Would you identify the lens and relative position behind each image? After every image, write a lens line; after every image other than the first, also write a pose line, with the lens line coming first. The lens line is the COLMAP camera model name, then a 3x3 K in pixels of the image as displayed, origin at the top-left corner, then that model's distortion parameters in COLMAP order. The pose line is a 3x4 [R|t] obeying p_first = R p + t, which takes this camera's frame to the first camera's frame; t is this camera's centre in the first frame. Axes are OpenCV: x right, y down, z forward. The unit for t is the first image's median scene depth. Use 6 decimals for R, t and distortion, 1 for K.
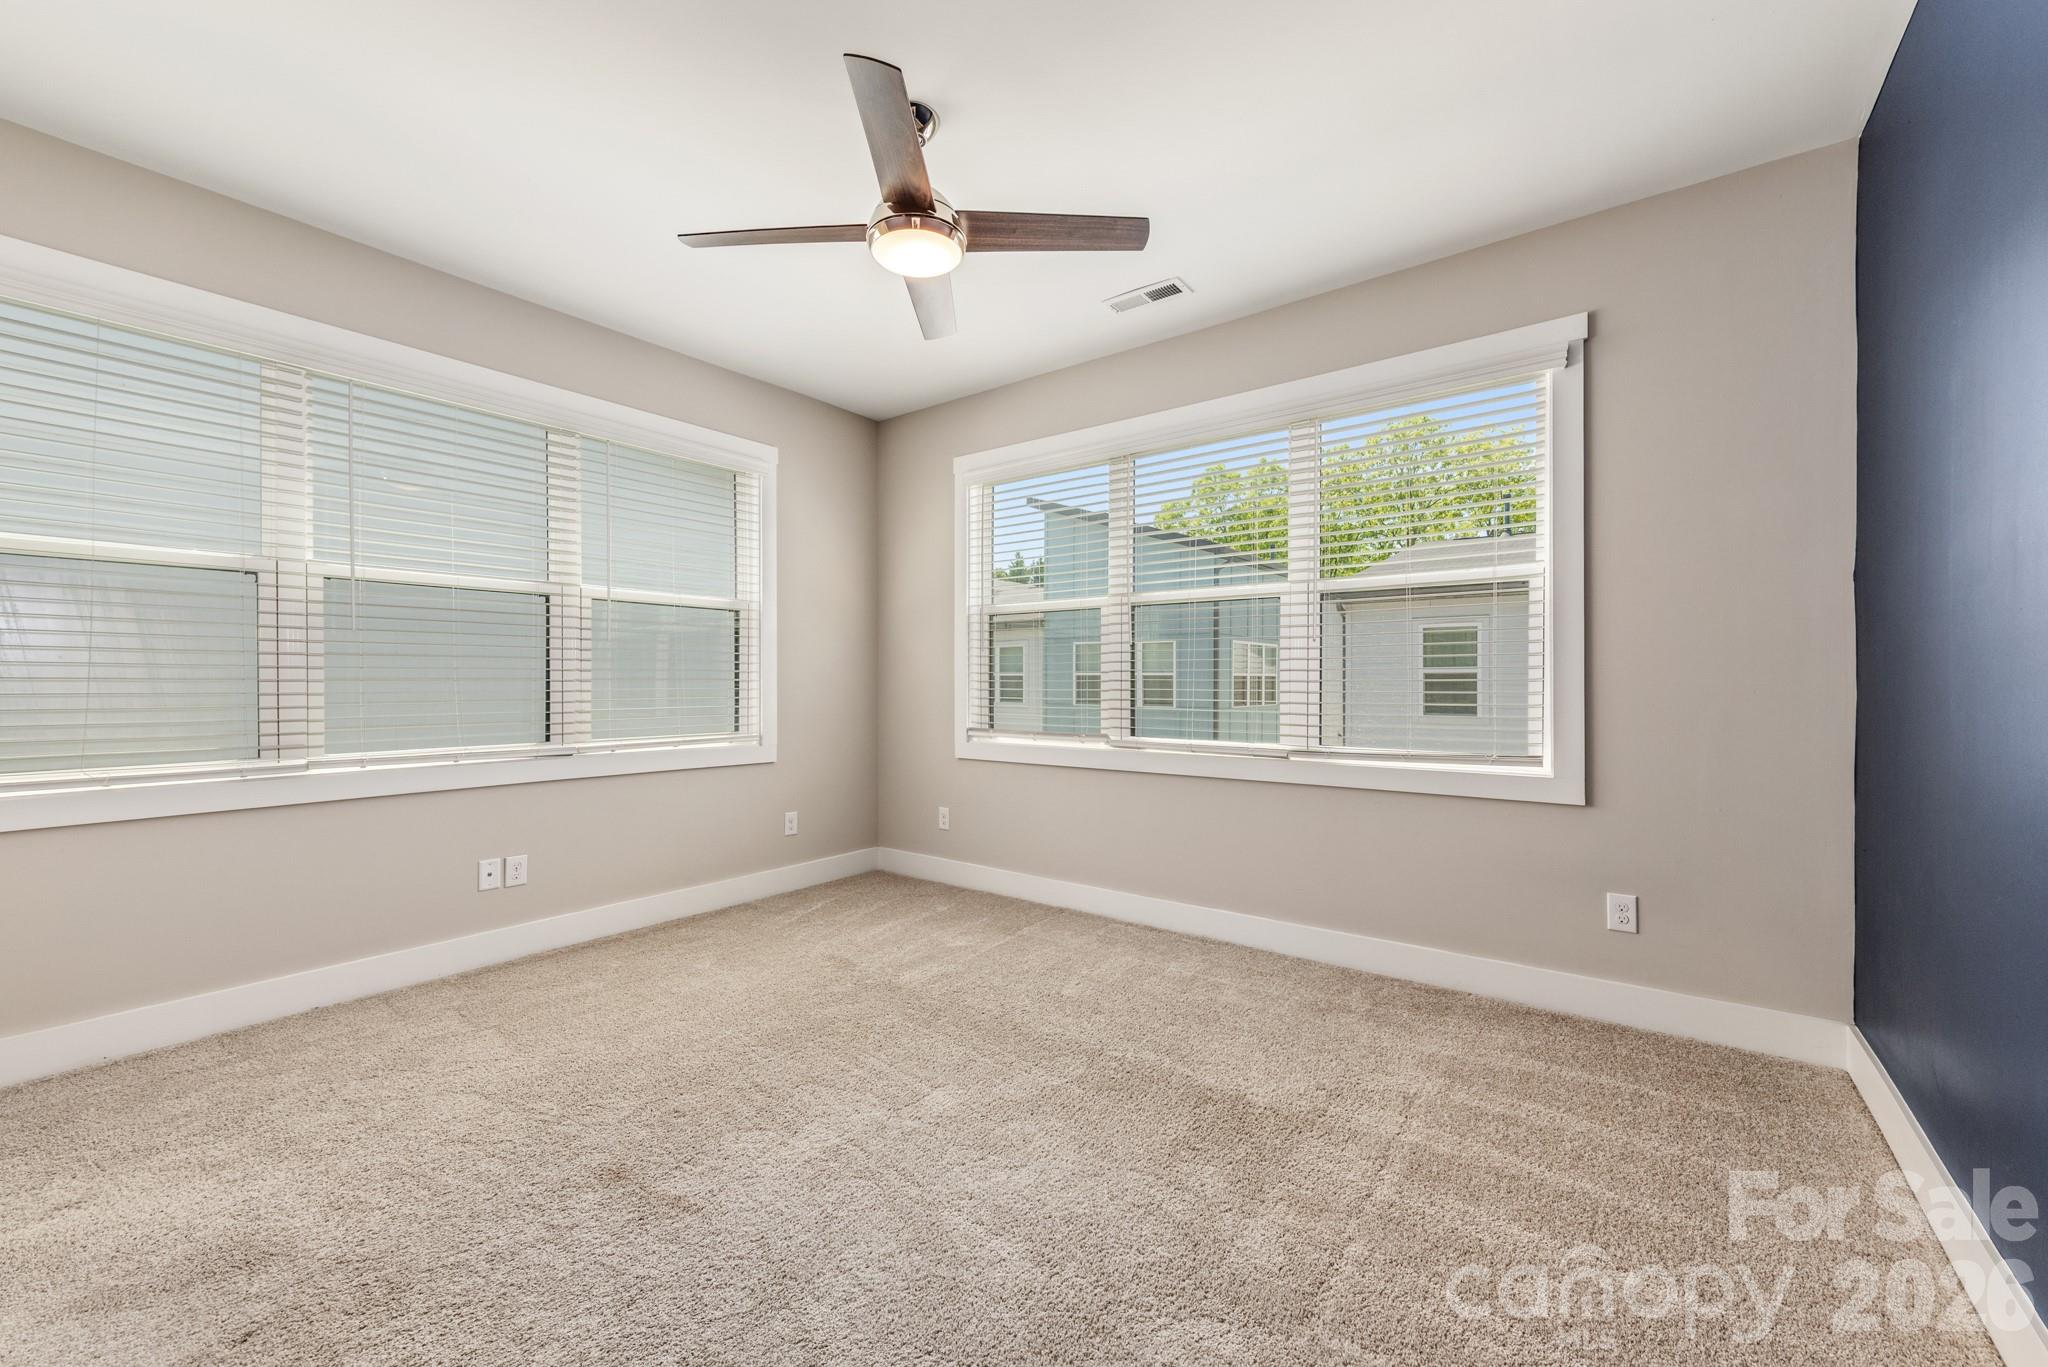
lens RADIAL K [[805.7, 0, 1032.6], [0, 805.7, 673.8], [0, 0, 1]] dist [-0.000016, 0.000078]
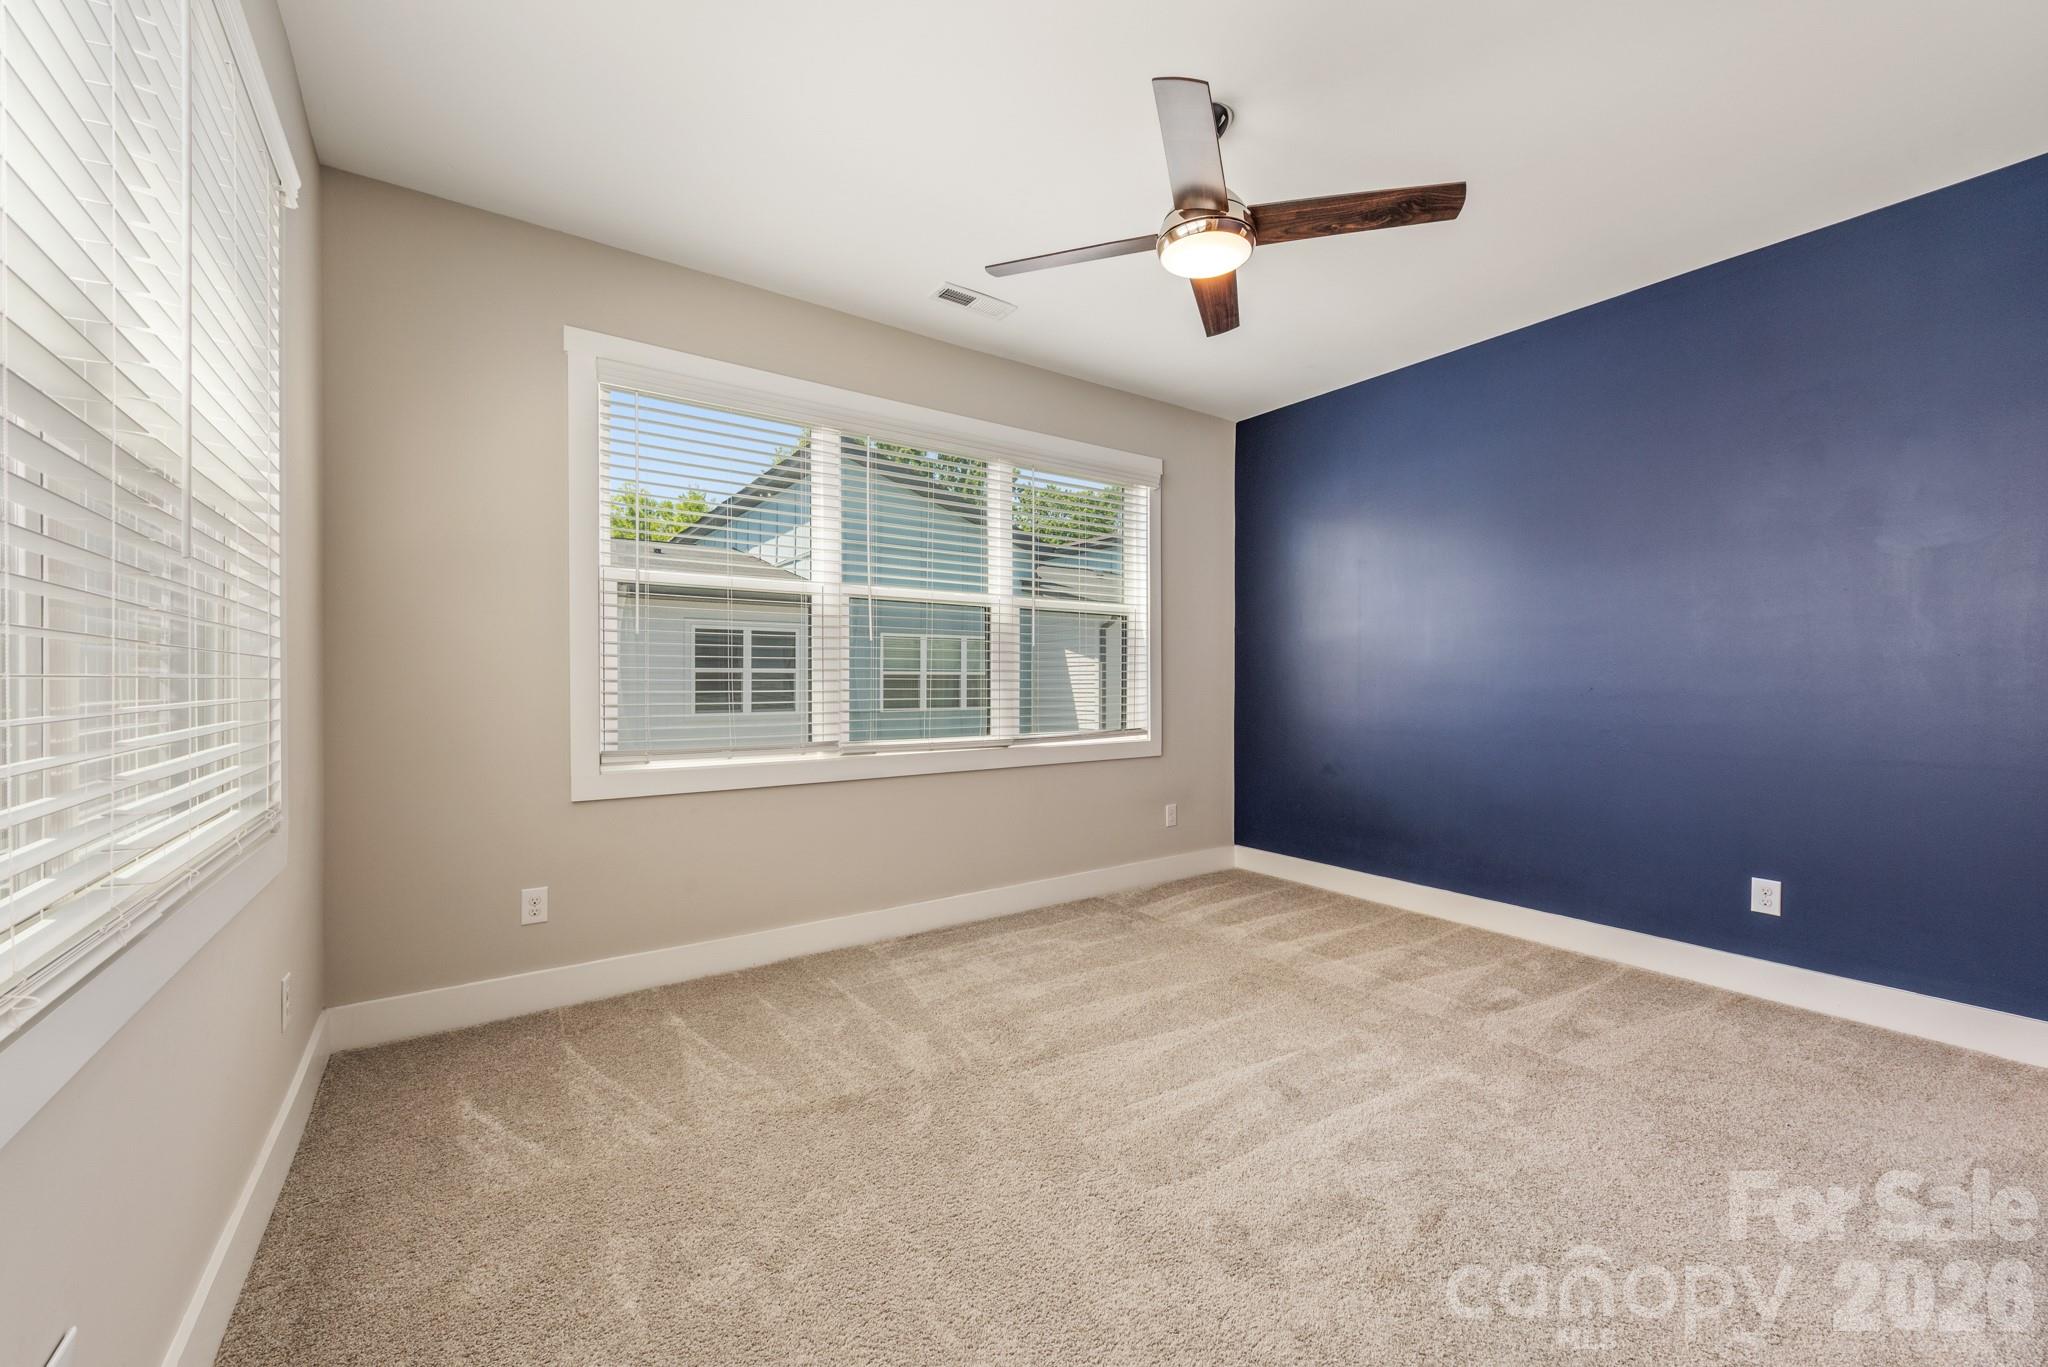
lens RADIAL K [[805.7, 0, 1030.9], [0, 805.7, 672.4], [0, 0, 1]] dist [-0.000016, 0.000078]
pose [[0.285258, 0.010378, 0.958395, -0.718773], [-0.009036, 0.999926, -0.008138, 0.005641], [-0.958408, -0.006338, 0.285330, 0.570861]]
